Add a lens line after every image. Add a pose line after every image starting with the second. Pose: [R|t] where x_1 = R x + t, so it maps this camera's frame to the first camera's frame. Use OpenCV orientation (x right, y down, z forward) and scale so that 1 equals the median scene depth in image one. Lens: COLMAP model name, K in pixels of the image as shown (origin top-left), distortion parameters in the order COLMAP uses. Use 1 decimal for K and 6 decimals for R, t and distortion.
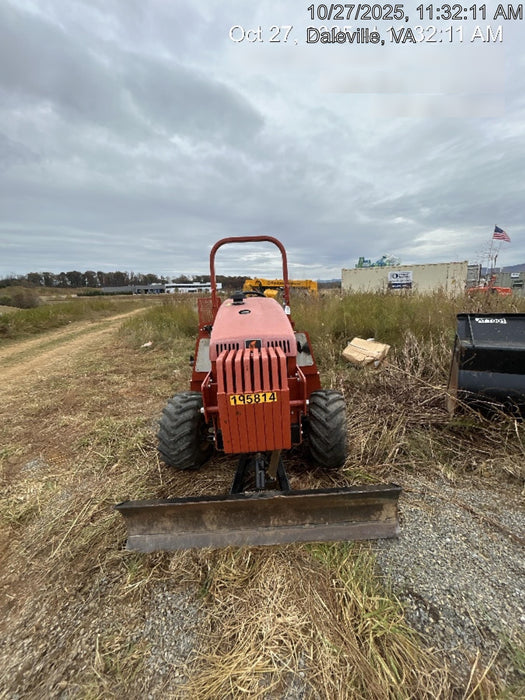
lens RADIAL K [[280.7, 0, 264.0], [0, 280.7, 348.9], [0, 0, 1]] dist [0.000610, 0.000024]
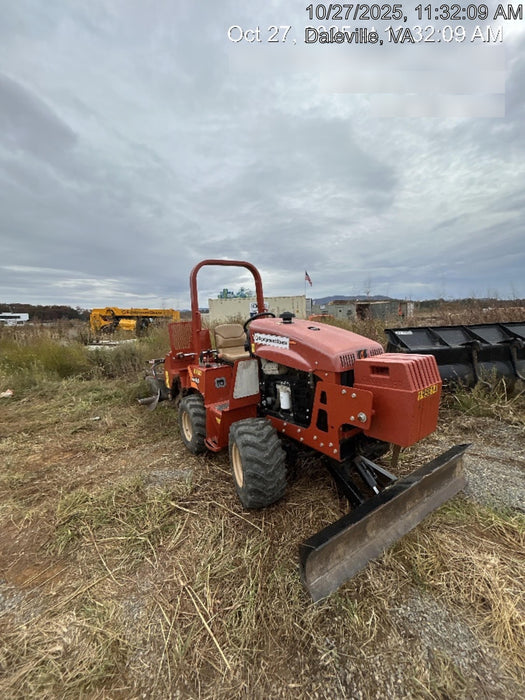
lens RADIAL K [[280.7, 0, 264.0], [0, 280.7, 348.9], [0, 0, 1]] dist [0.000610, 0.000024]
pose [[0.849801, -0.066479, 0.522895, -0.471886], [0.120990, 0.990129, -0.070750, -0.001727], [-0.513030, 0.123389, 0.849456, 0.119623]]
